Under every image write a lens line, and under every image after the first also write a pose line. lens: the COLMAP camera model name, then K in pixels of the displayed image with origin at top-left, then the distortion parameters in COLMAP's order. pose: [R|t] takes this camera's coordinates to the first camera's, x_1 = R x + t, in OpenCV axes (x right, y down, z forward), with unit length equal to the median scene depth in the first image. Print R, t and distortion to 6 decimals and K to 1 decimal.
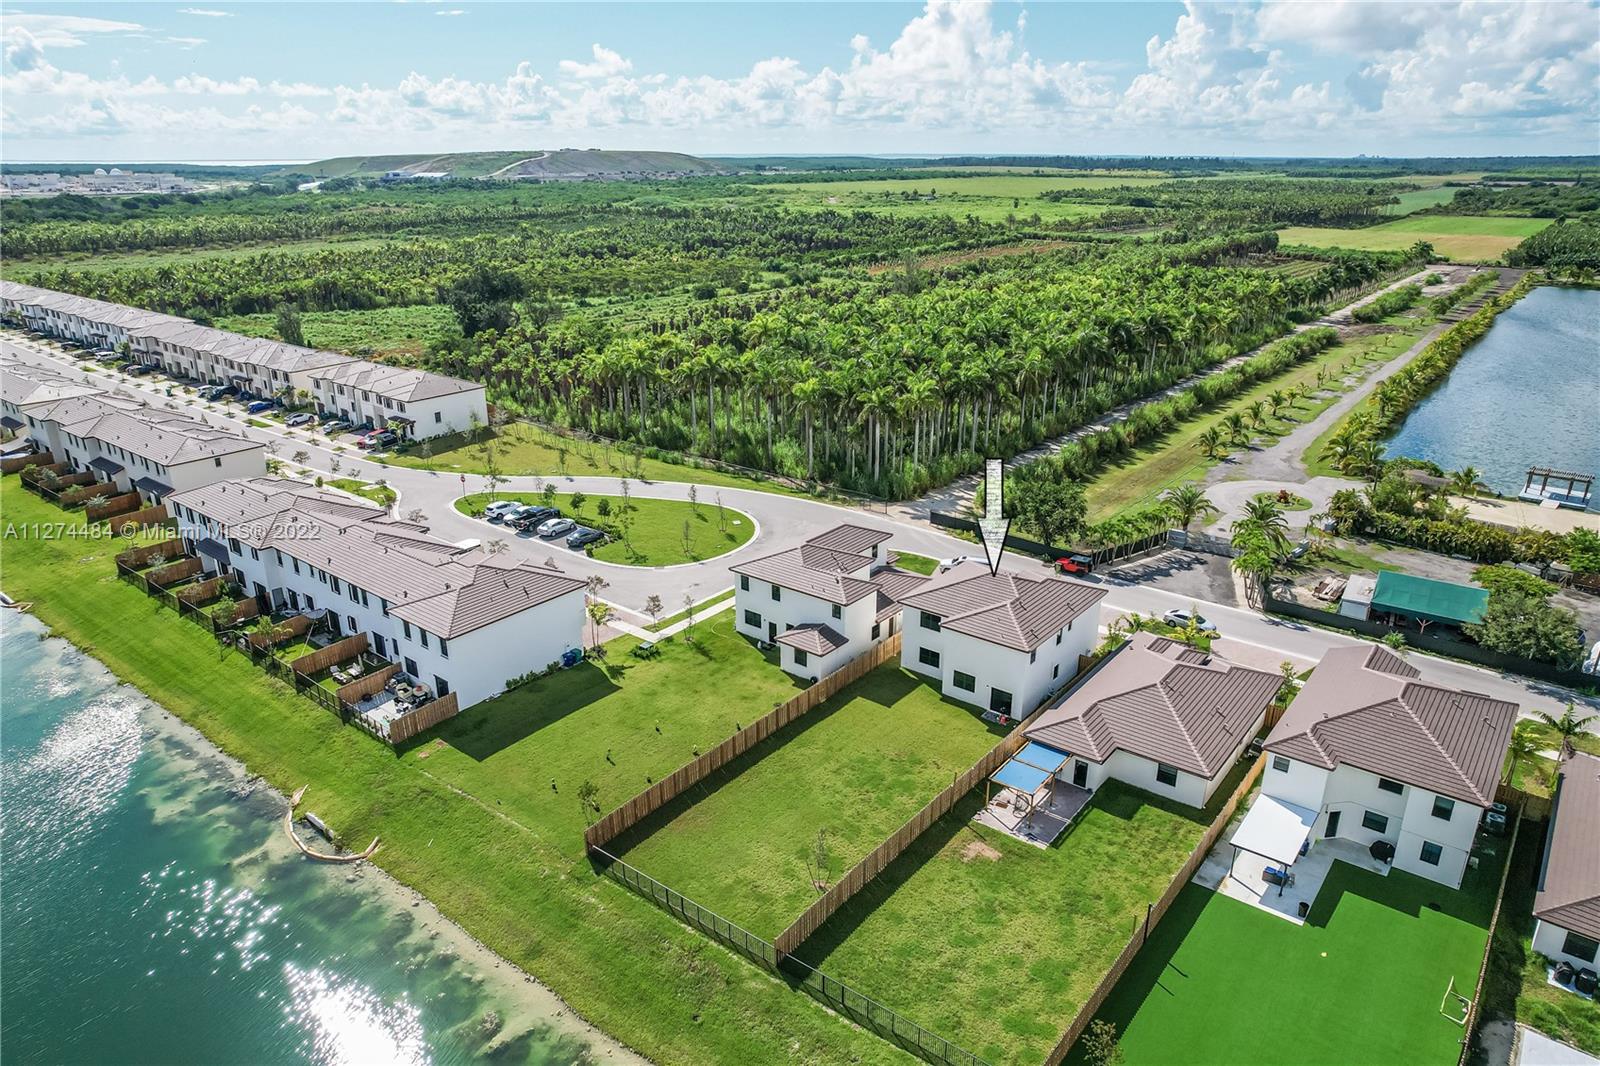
lens RADIAL K [[1060.9, 0, 801.4], [0, 1060.9, 515.0], [0, 0, 1]] dist [-0.080182, 0.074622]
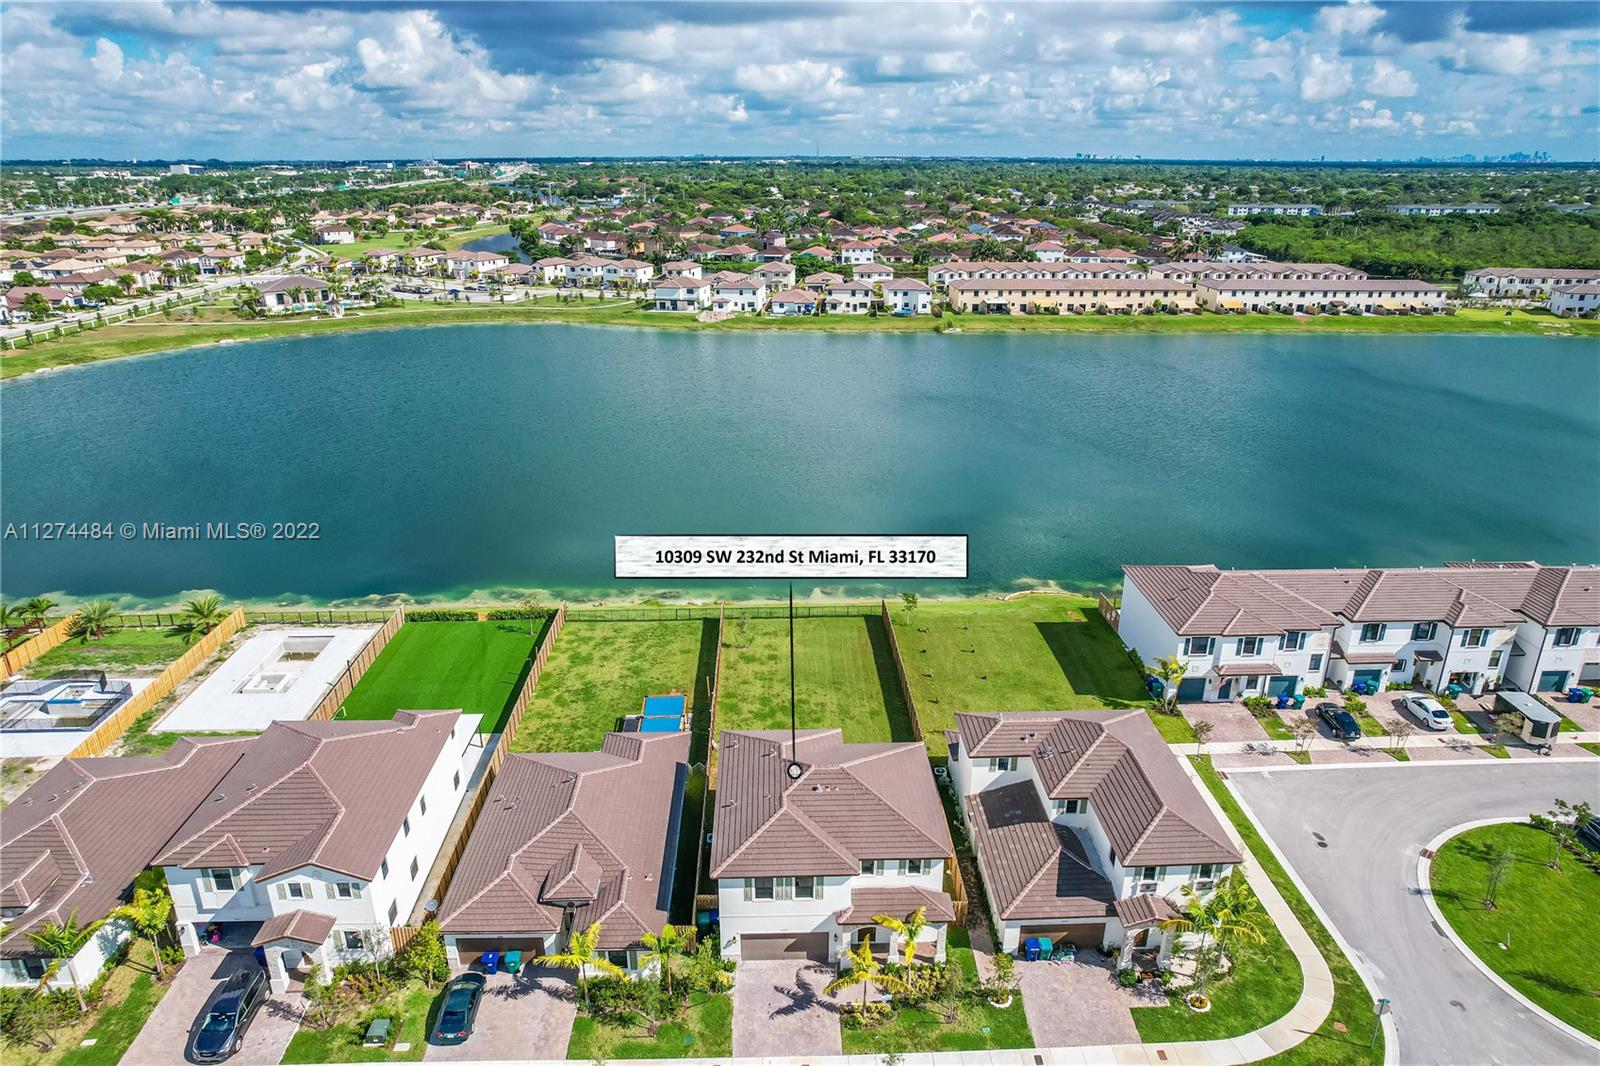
lens RADIAL K [[1028.6, 0, 805.2], [0, 1028.6, 550.4], [0, 0, 1]] dist [-0.075295, 0.071398]
pose [[-0.762166, 0.236742, -0.602542, 0.456849], [-0.213067, 0.787151, 0.578789, -0.354576], [0.611315, 0.569515, -0.549497, 1.015542]]
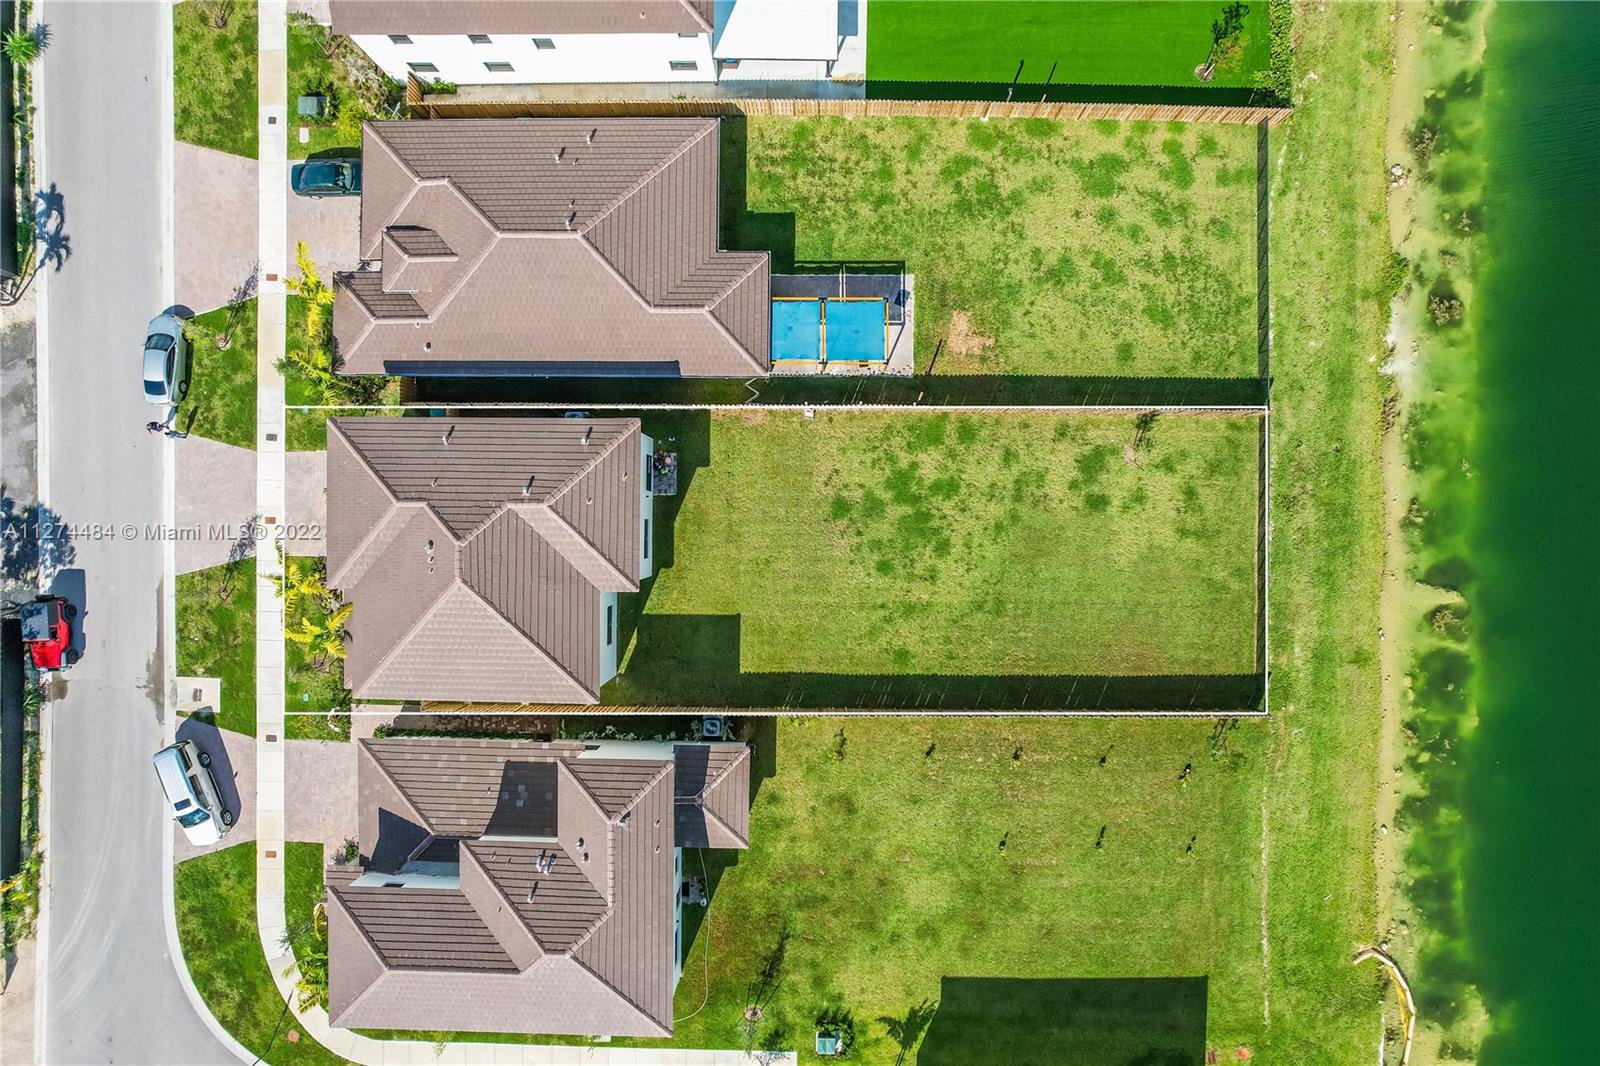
lens RADIAL K [[1028.6, 0, 805.2], [0, 1028.6, 550.4], [0, 0, 1]] dist [-0.075295, 0.071398]
pose [[-0.613935, -0.789318, -0.007800, 0.072303], [0.274321, -0.222613, 0.935517, -0.297112], [-0.740156, 0.572207, 0.353196, 0.543039]]
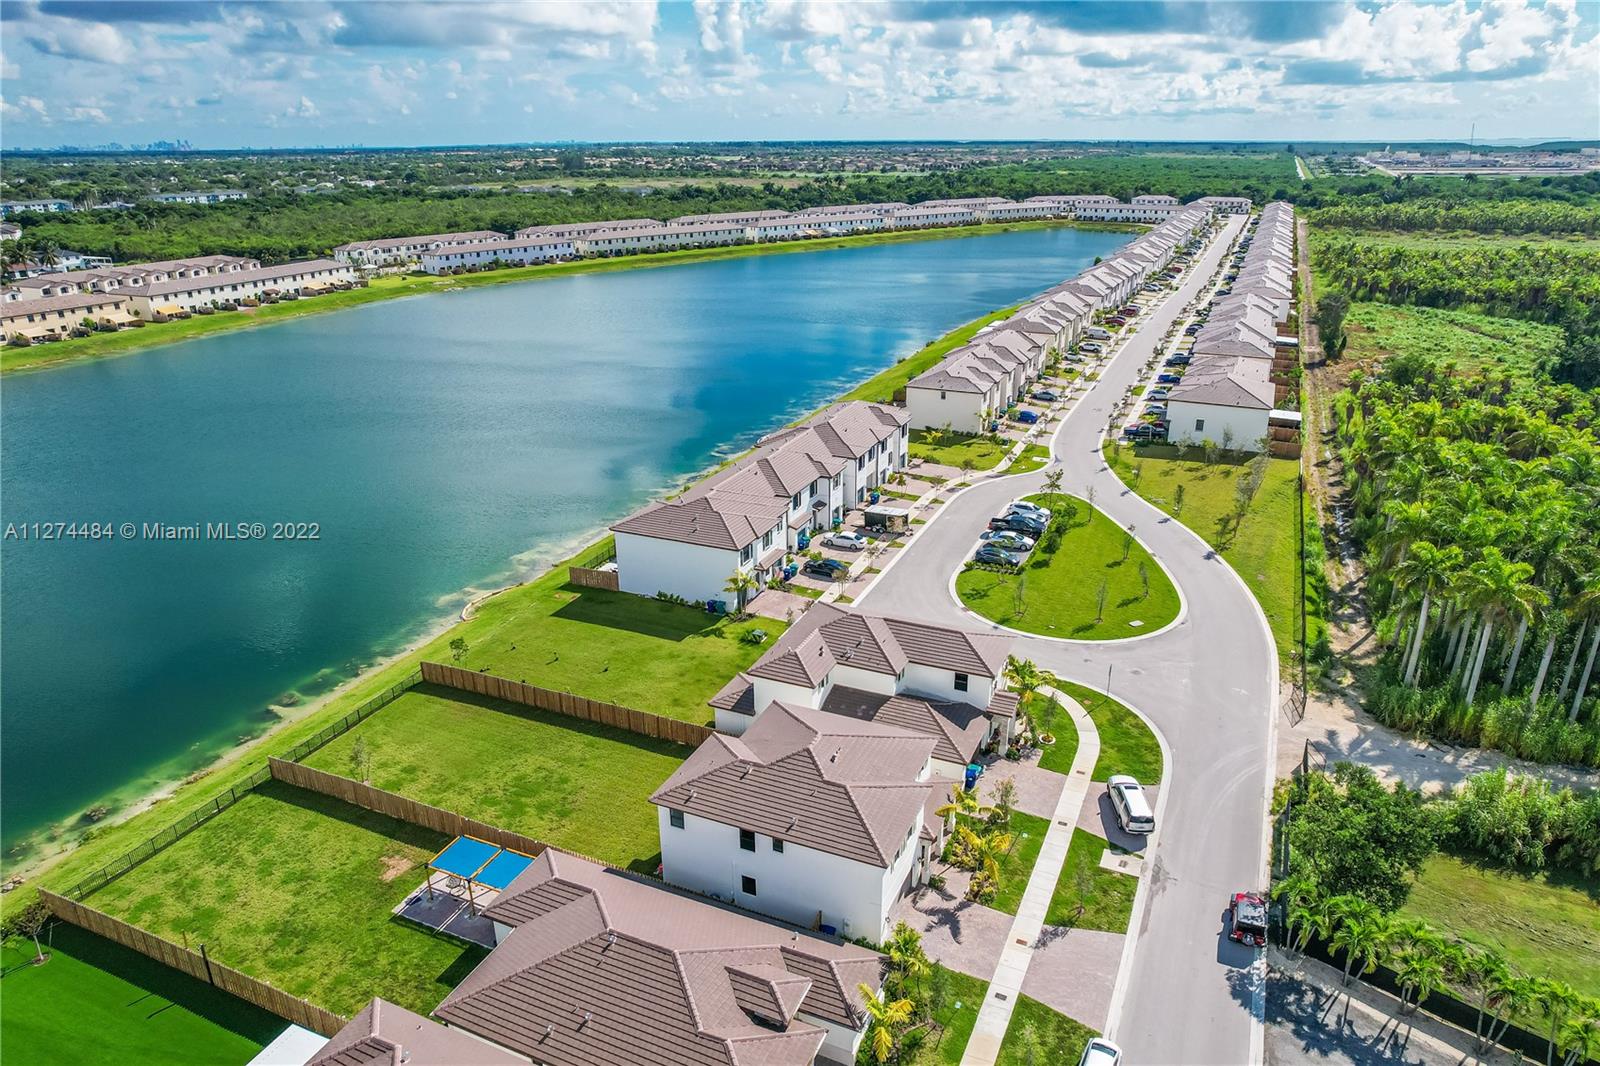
lens RADIAL K [[1044.0, 0, 798.1], [0, 1044.0, 539.1], [0, 0, 1]] dist [-0.074330, 0.070797]
pose [[0.243511, 0.353463, -0.903198, 0.611592], [-0.310406, 0.910652, 0.272692, -0.202179], [0.918885, 0.213955, 0.331471, 0.575910]]
